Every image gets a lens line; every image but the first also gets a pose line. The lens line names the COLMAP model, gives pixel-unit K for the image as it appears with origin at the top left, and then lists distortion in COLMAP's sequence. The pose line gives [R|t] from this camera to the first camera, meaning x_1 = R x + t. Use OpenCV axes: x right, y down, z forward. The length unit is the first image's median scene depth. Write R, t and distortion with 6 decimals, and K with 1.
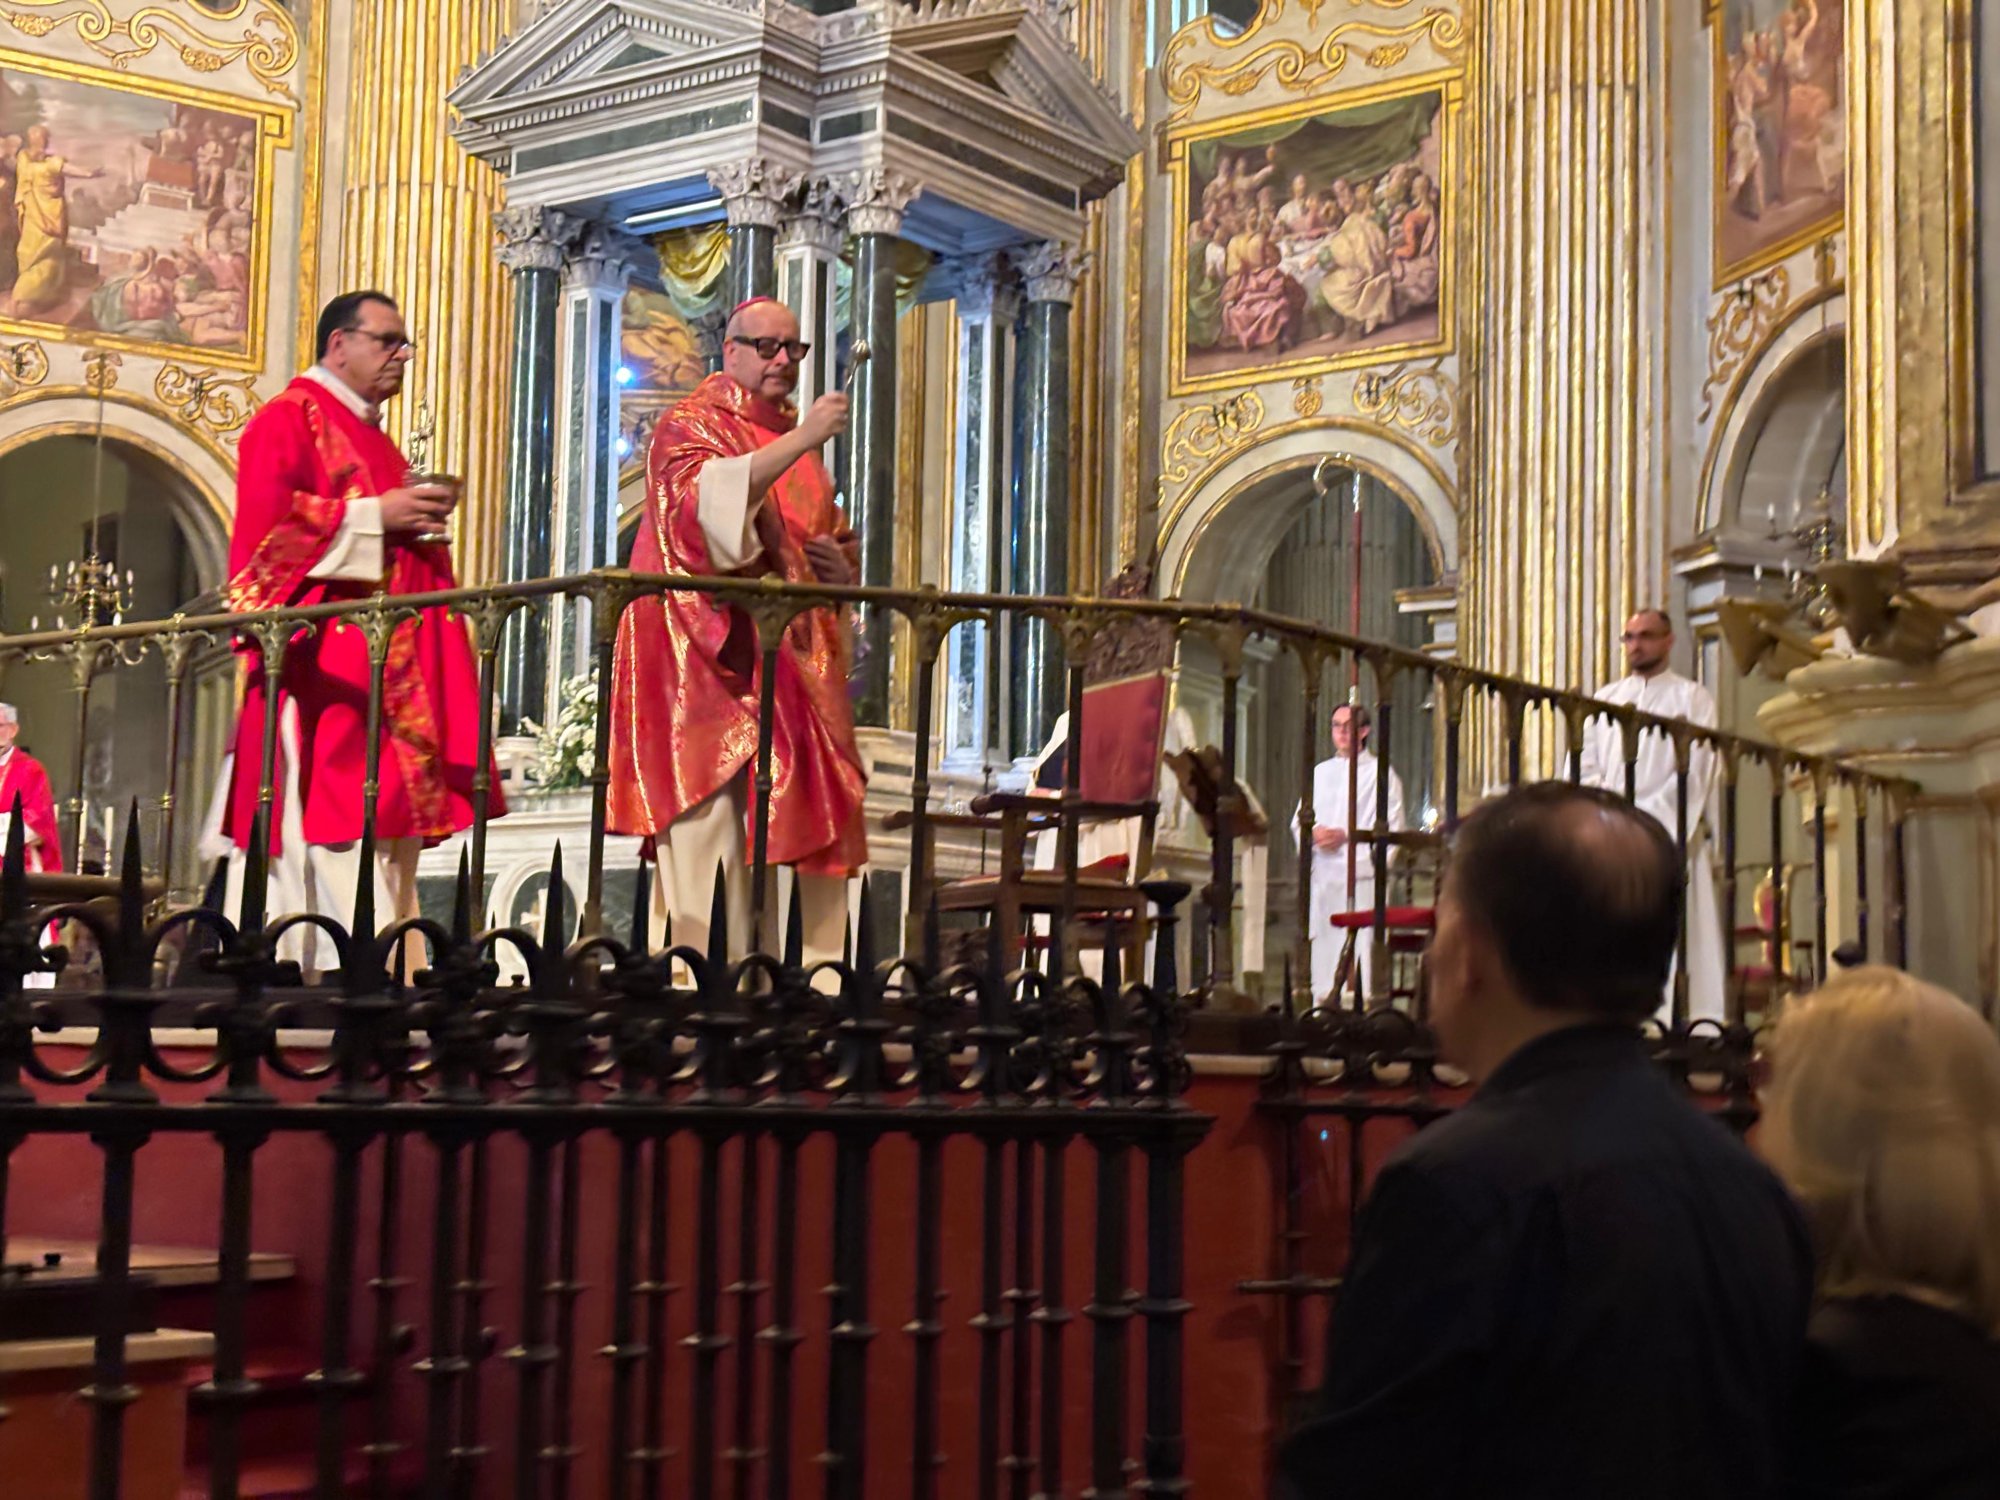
lens RADIAL K [[2979.5, 0, 1000.0], [0, 2979.5, 750.0], [0, 0, 1]] dist [0.266916, -1.039041]
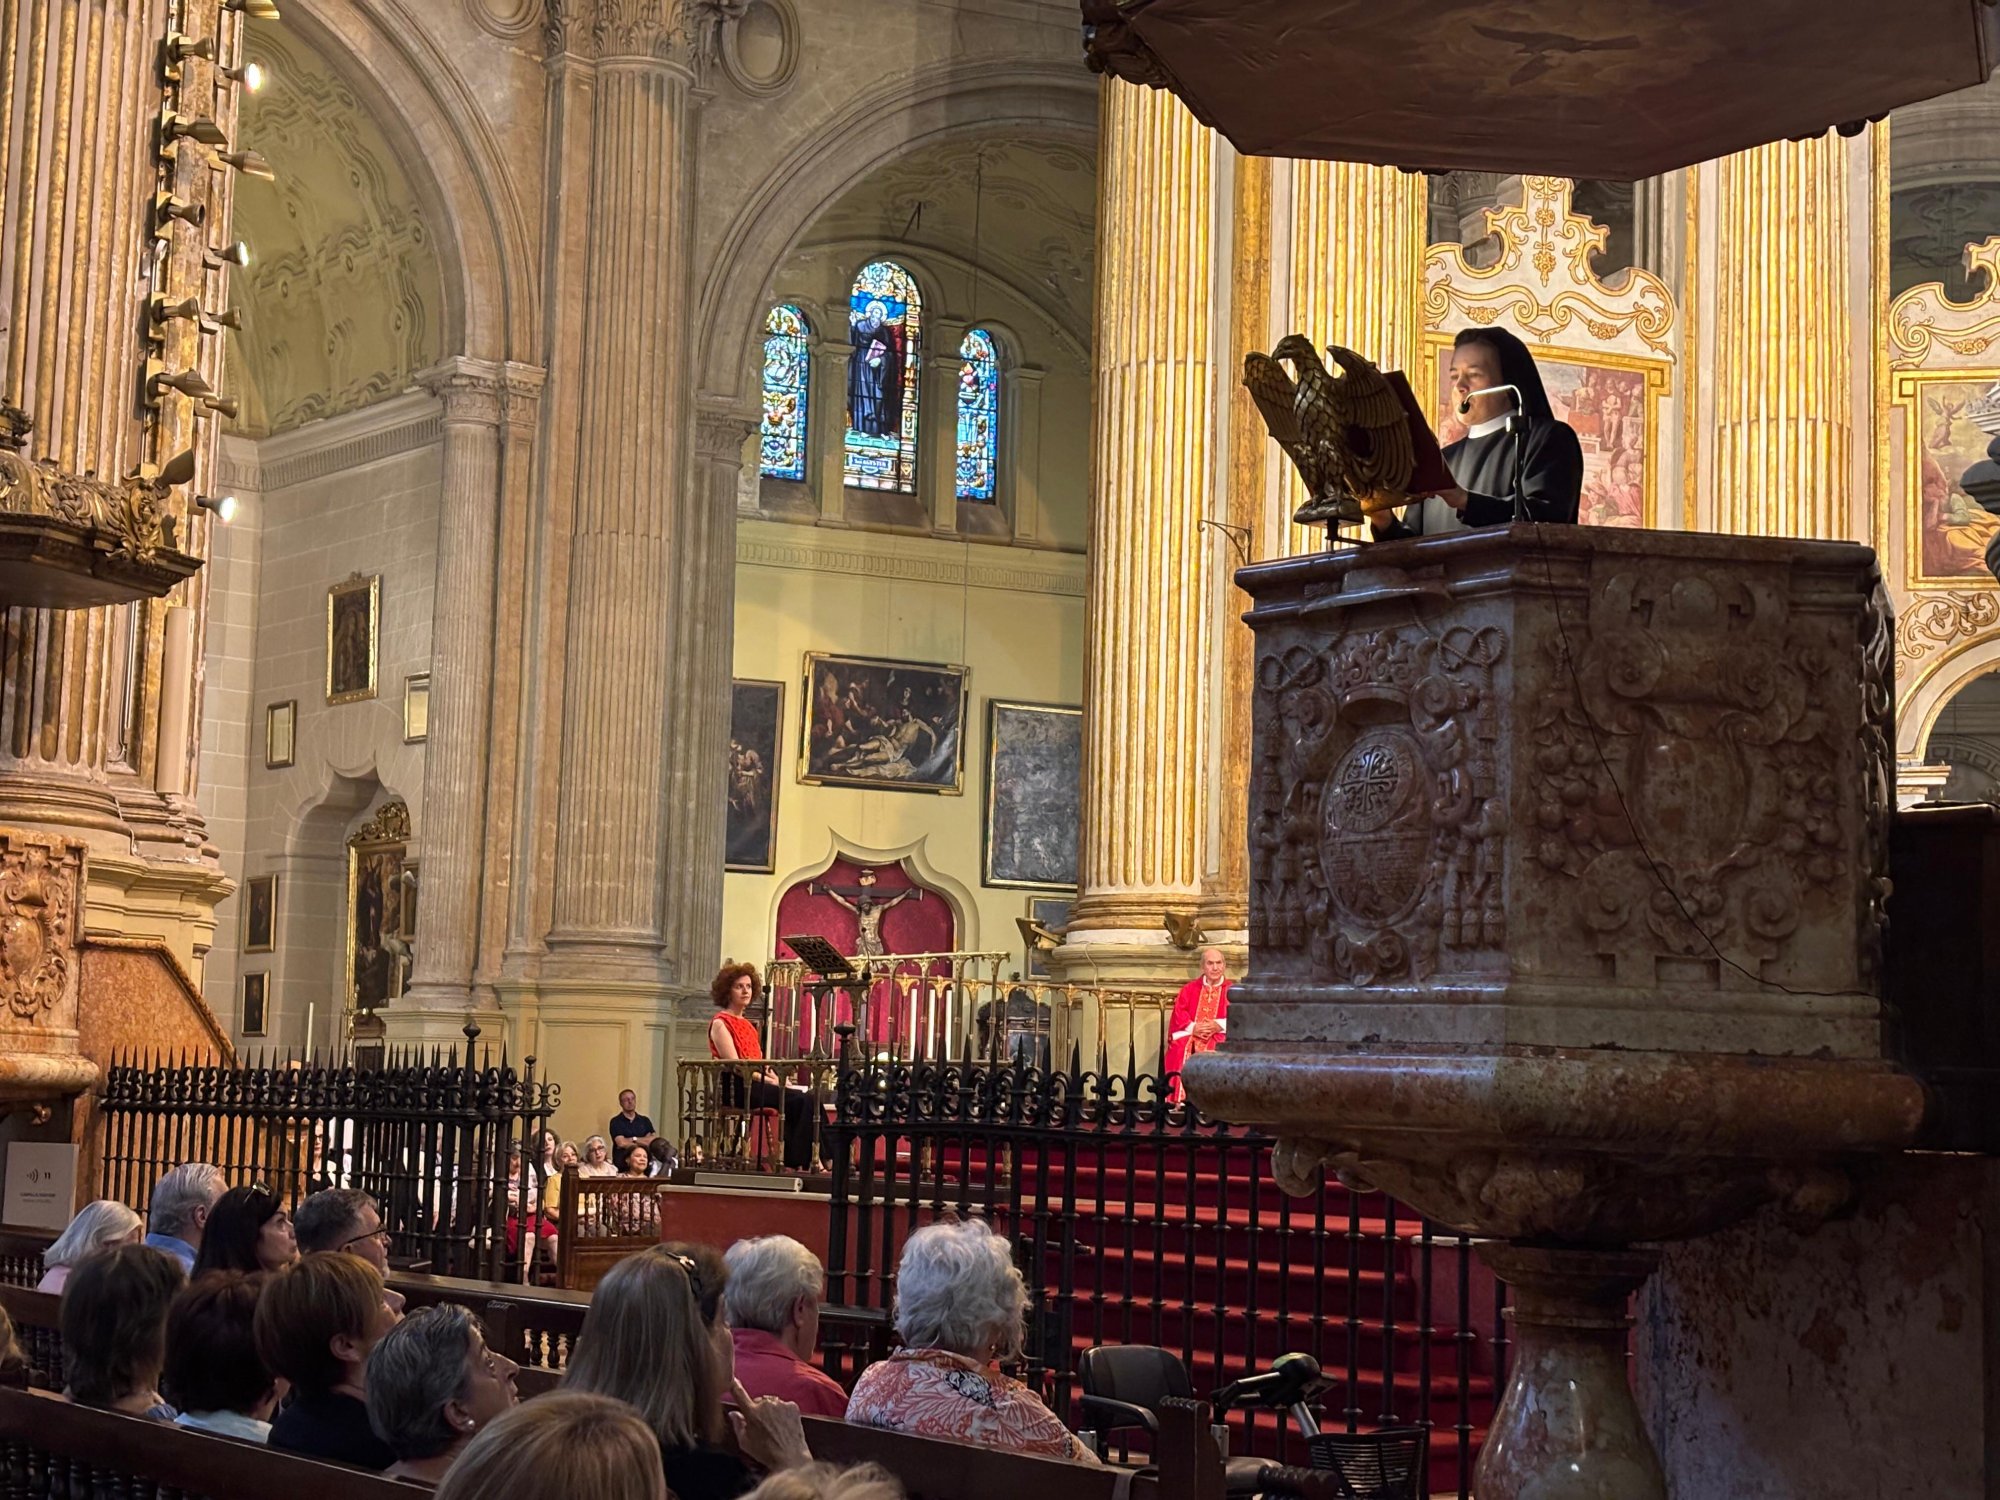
lens RADIAL K [[2989.8, 0, 1000.0], [0, 2989.8, 750.0], [0, 0, 1]] dist [0.259764, -0.965468]
pose [[0.971468, -0.021660, -0.236179, -0.218775], [0.016822, 0.999606, -0.022484, -0.033177], [0.236573, 0.017870, 0.971449, -0.261544]]
